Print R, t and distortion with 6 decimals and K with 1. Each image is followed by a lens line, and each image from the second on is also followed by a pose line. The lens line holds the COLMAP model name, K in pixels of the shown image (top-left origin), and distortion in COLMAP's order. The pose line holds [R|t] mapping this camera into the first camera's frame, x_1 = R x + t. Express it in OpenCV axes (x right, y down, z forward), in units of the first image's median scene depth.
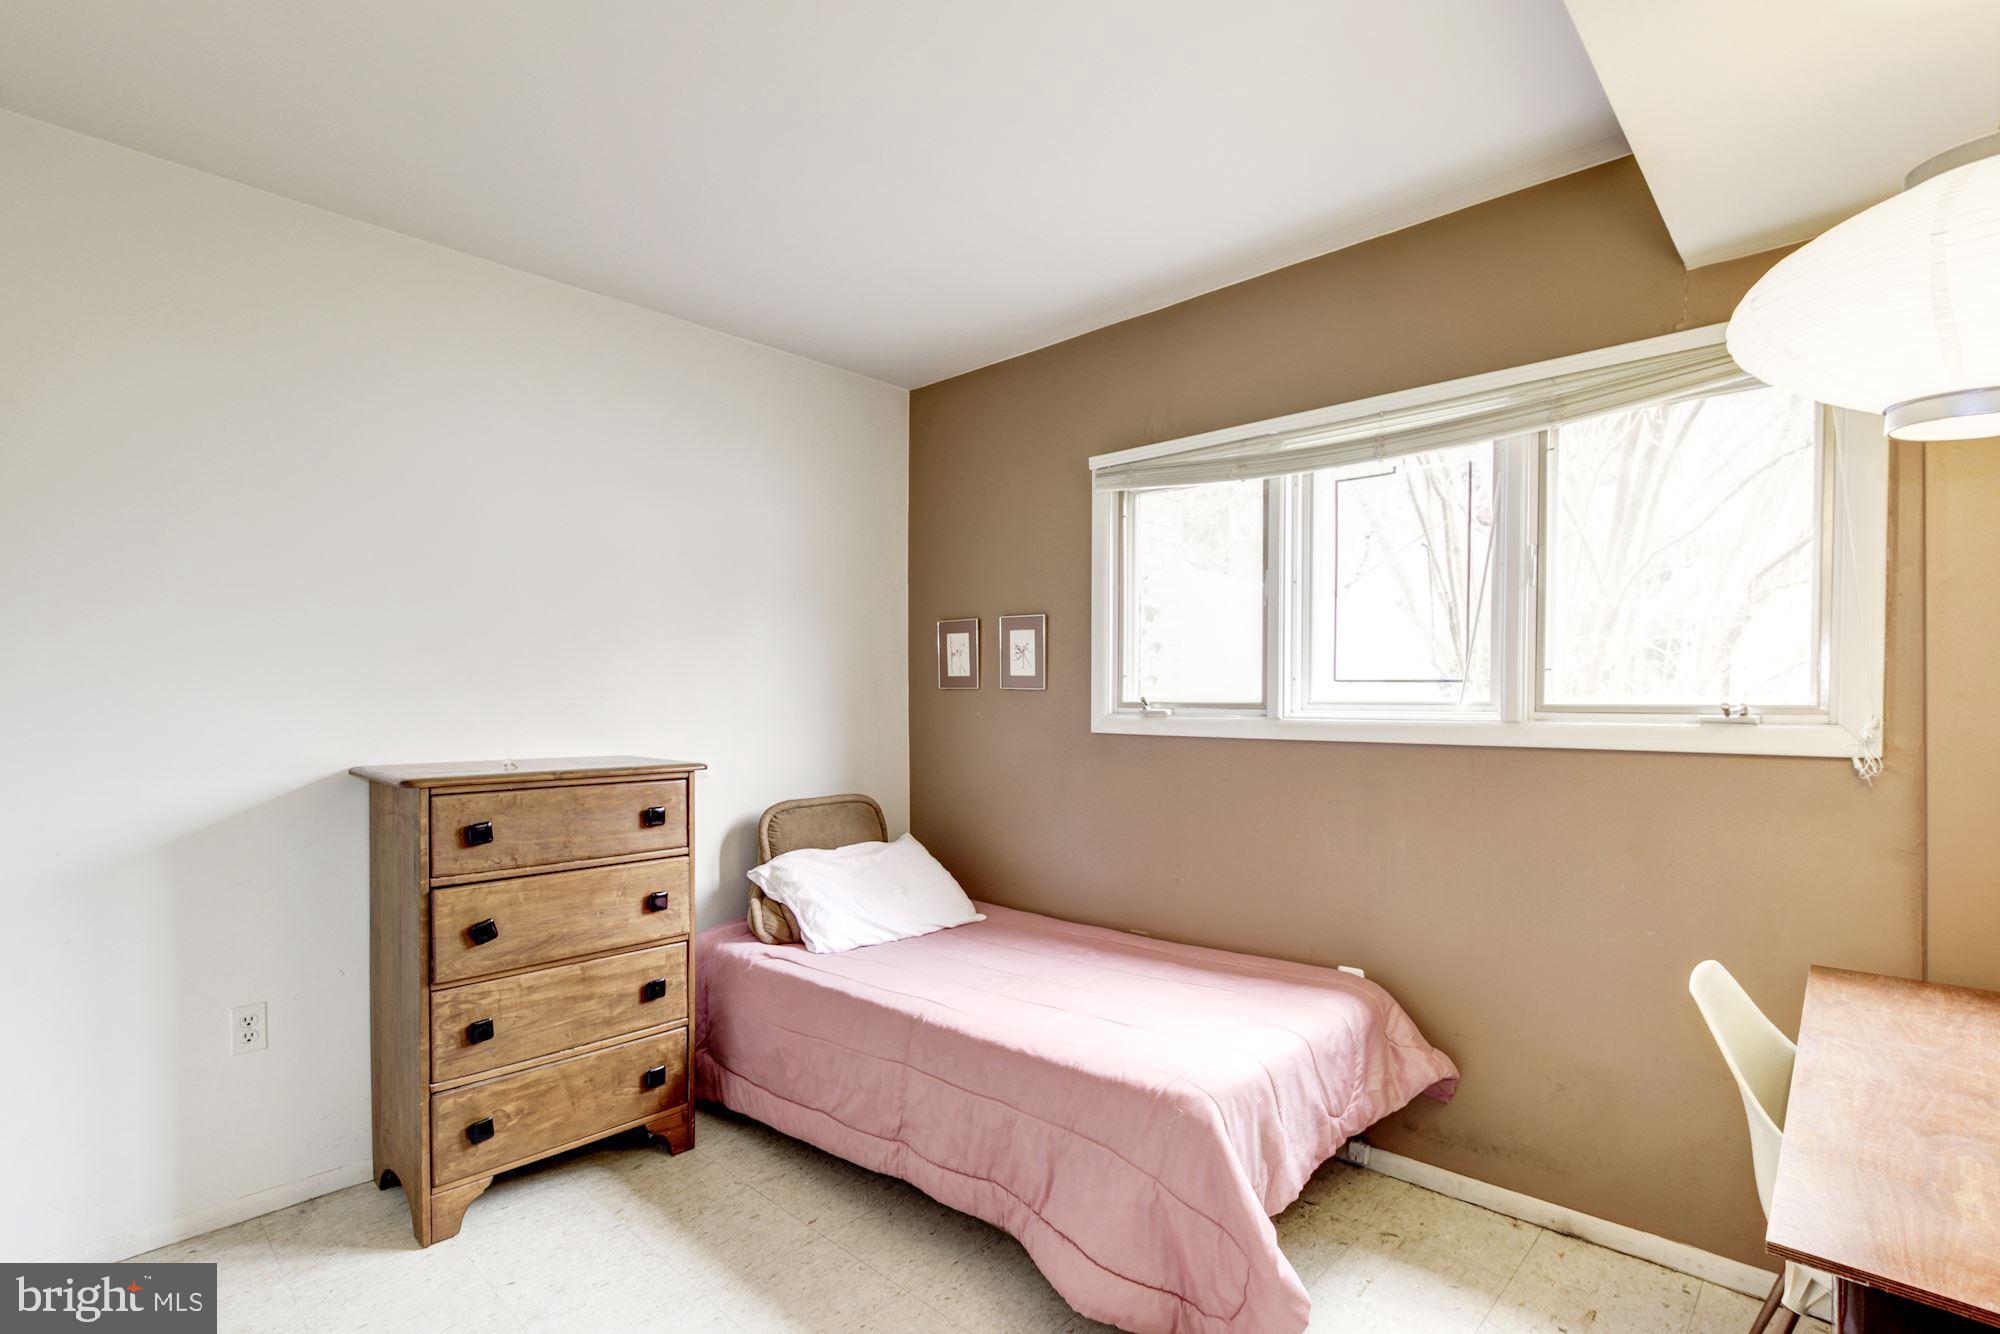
lens RADIAL K [[961.1, 0, 1006.5], [0, 961.1, 681.1], [0, 0, 1]] dist [-0.003781, -0.000068]
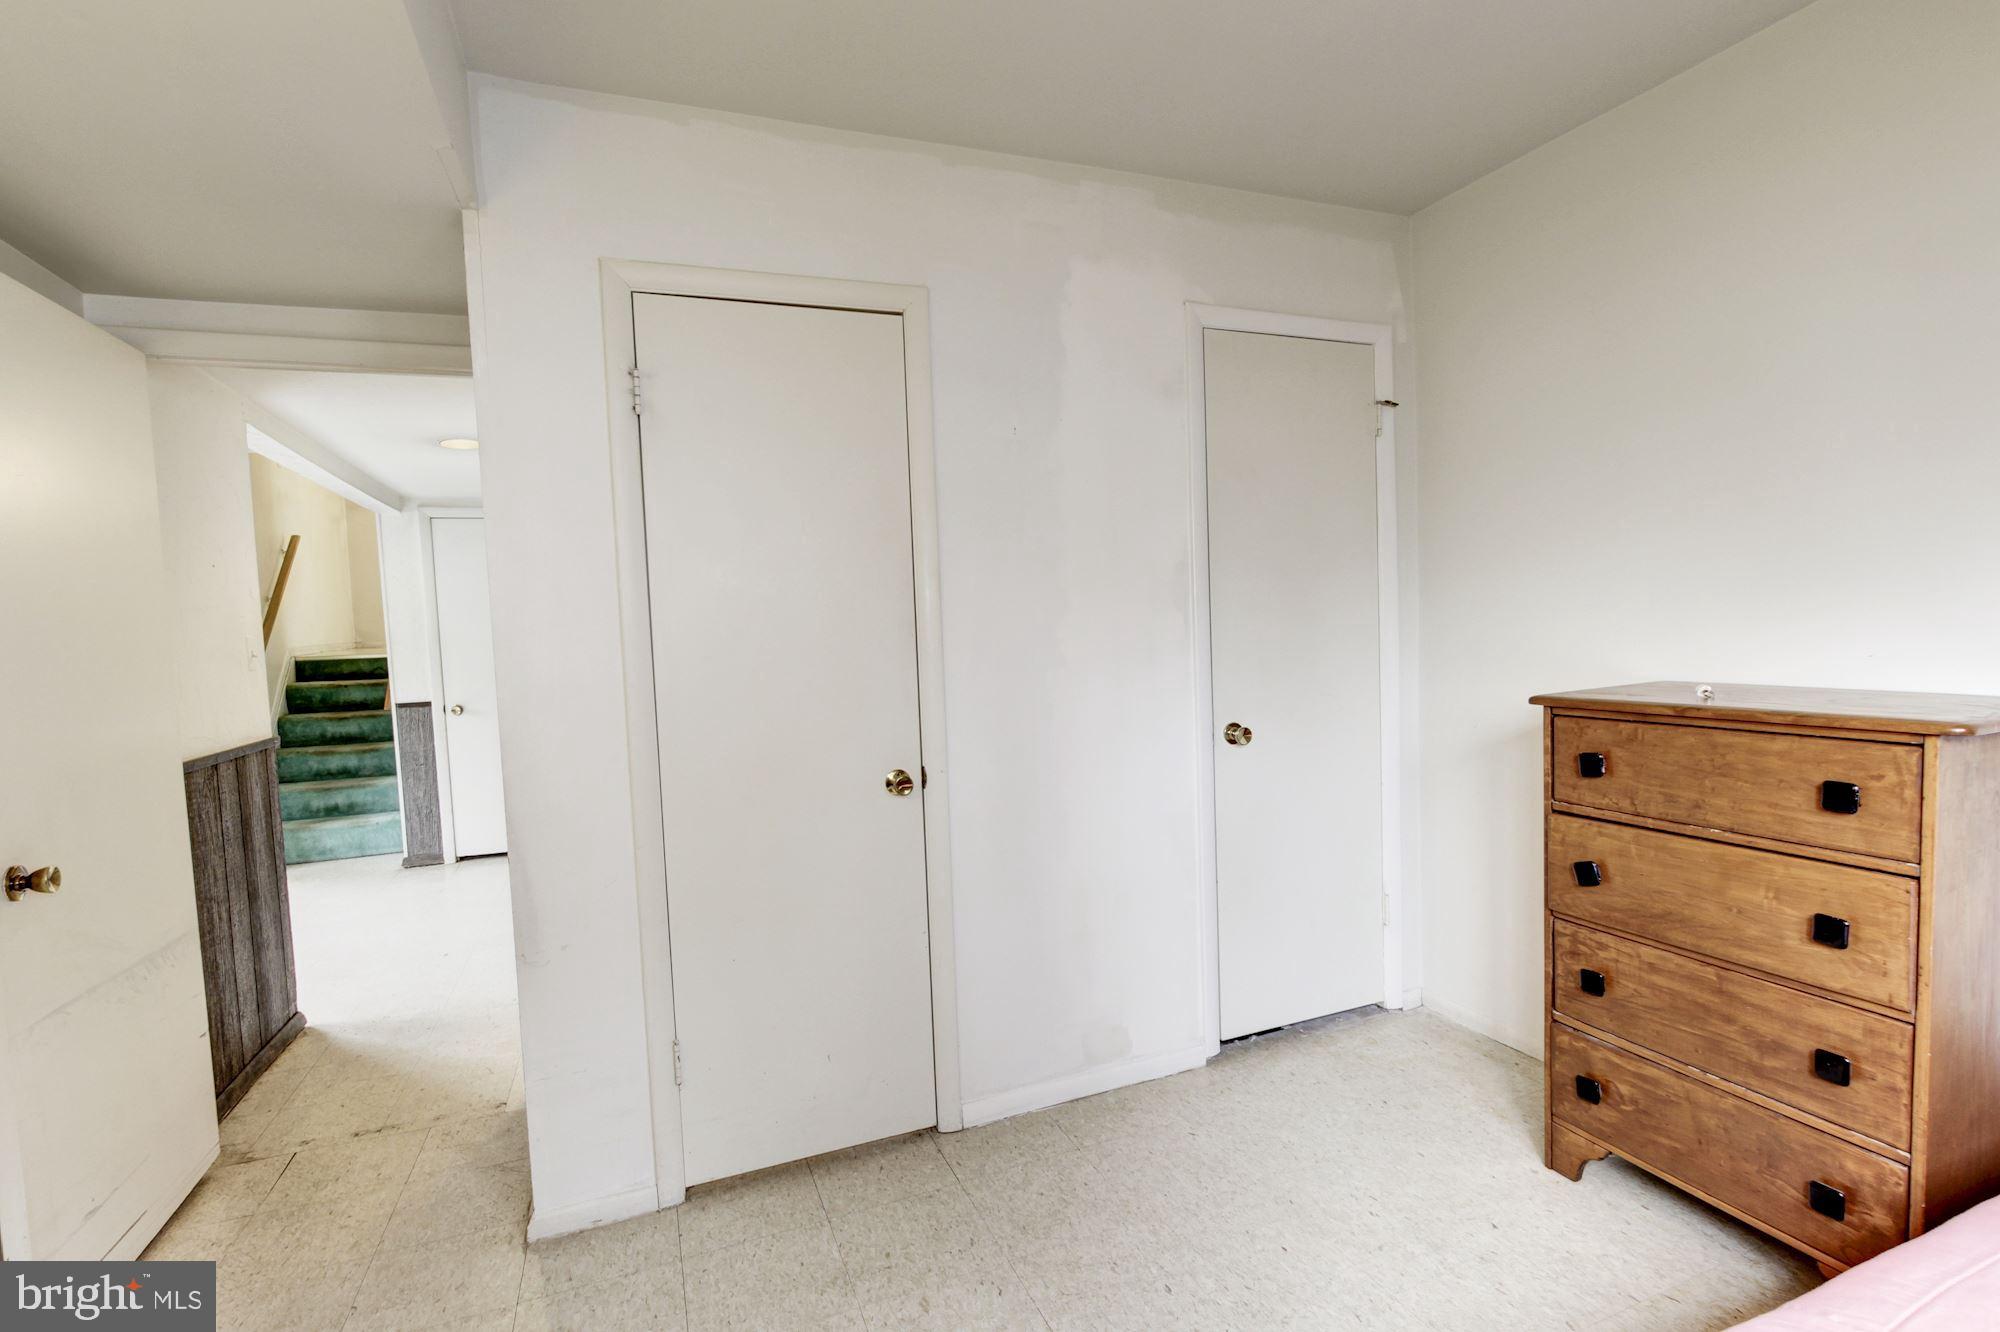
lens RADIAL K [[949.0, 0, 1000.0], [0, 949.0, 666.0], [0, 0, 1]] dist [0.001623, 0.000284]
pose [[-0.425631, 0.054463, -0.903256, 0.450748], [0.049247, 0.998102, 0.036976, 0.007509], [0.903556, -0.028744, -0.427505, 0.837947]]
